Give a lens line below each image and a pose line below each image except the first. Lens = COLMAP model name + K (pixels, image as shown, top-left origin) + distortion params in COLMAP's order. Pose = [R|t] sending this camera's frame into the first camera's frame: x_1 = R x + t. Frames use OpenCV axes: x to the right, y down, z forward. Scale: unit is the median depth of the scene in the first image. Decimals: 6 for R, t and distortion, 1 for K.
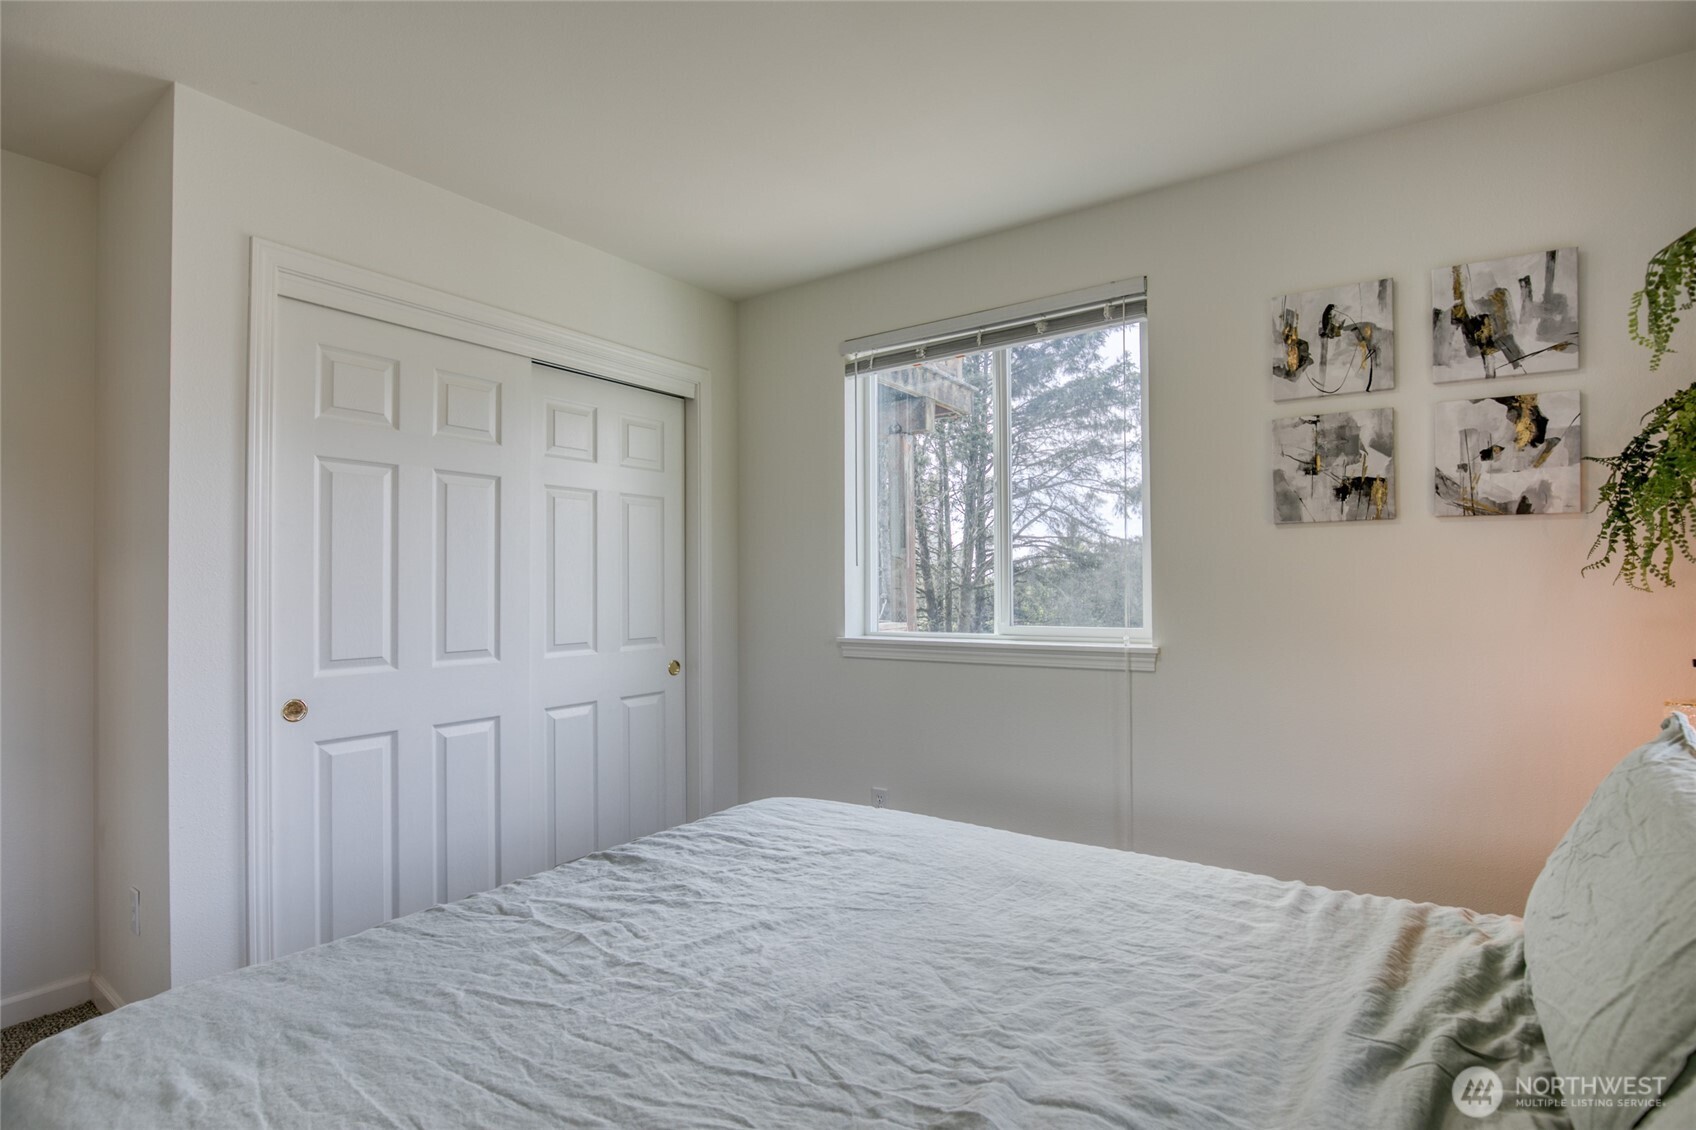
lens RADIAL K [[795.8, 0, 850.1], [0, 795.8, 573.3], [0, 0, 1]] dist [-0.032800, 0.006560]
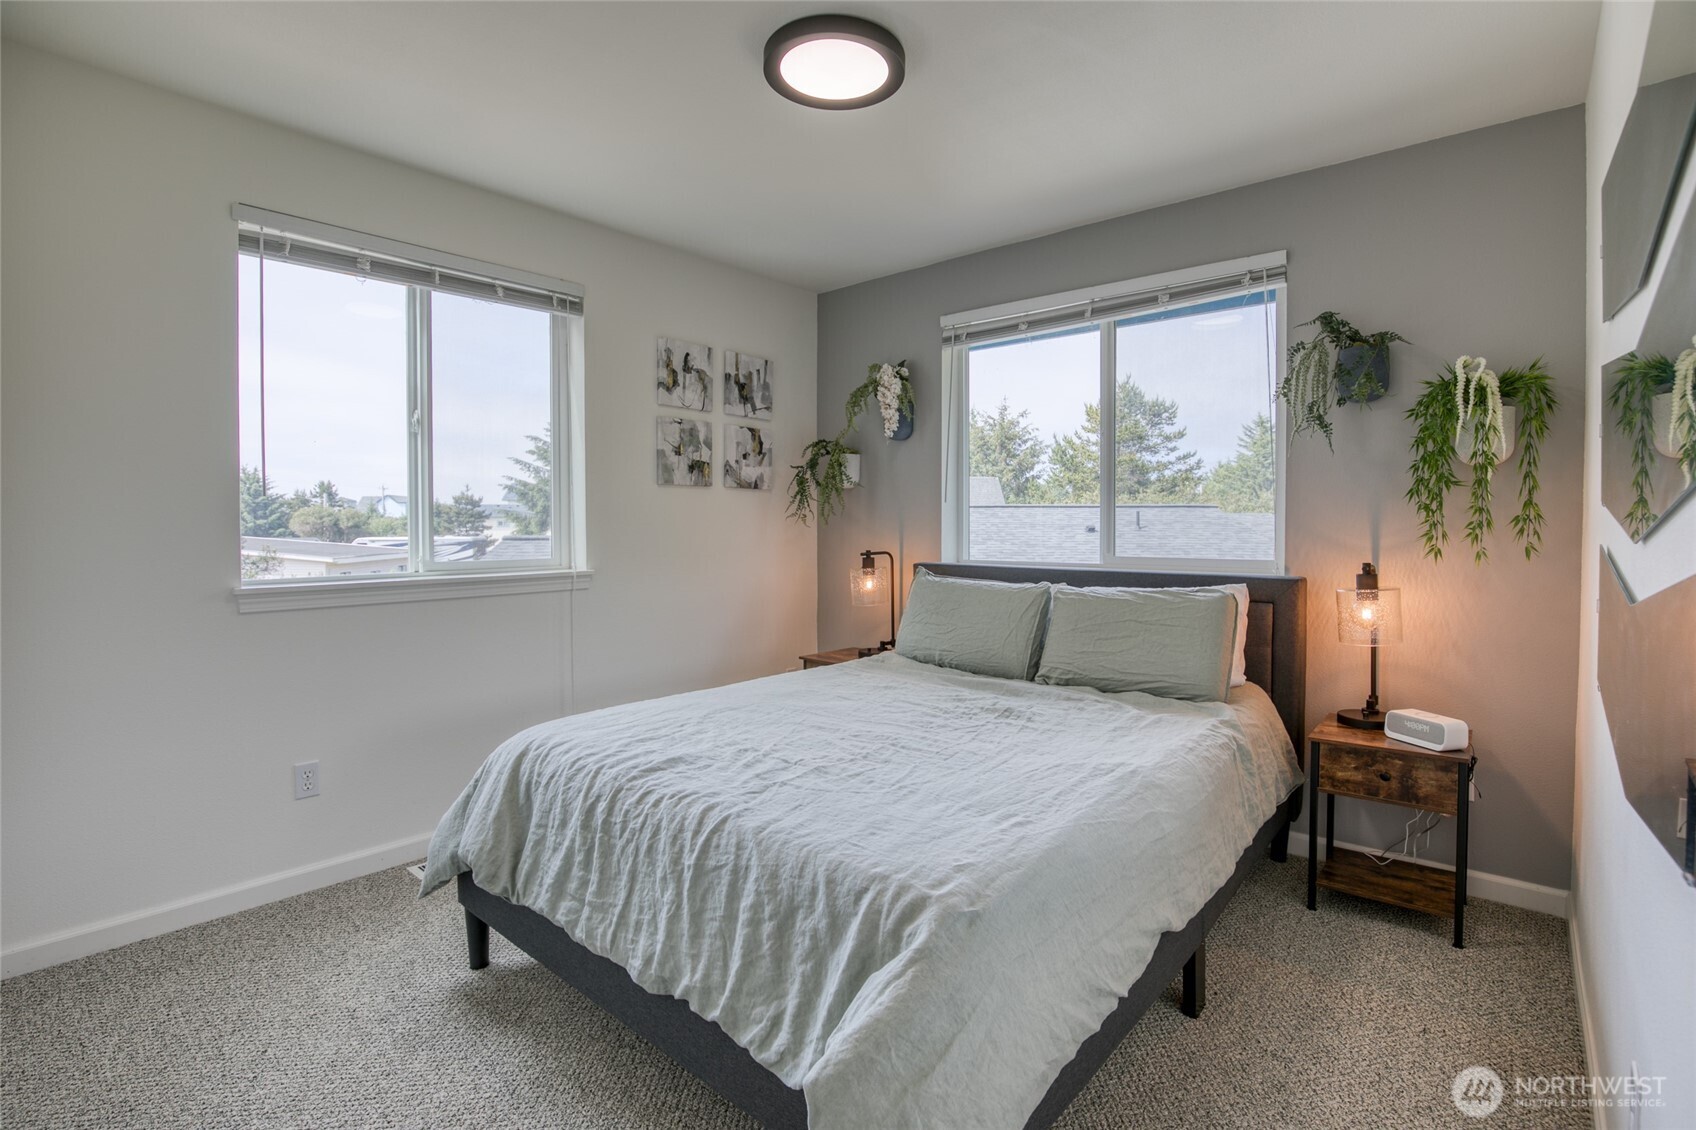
lens RADIAL K [[795.8, 0, 860.6], [0, 795.8, 553.1], [0, 0, 1]] dist [-0.032800, 0.006560]
pose [[0.111171, -0.030536, 0.993332, -1.029654], [-0.017444, 0.999314, 0.032672, 0.015593], [-0.993648, -0.020960, 0.110562, 0.459364]]
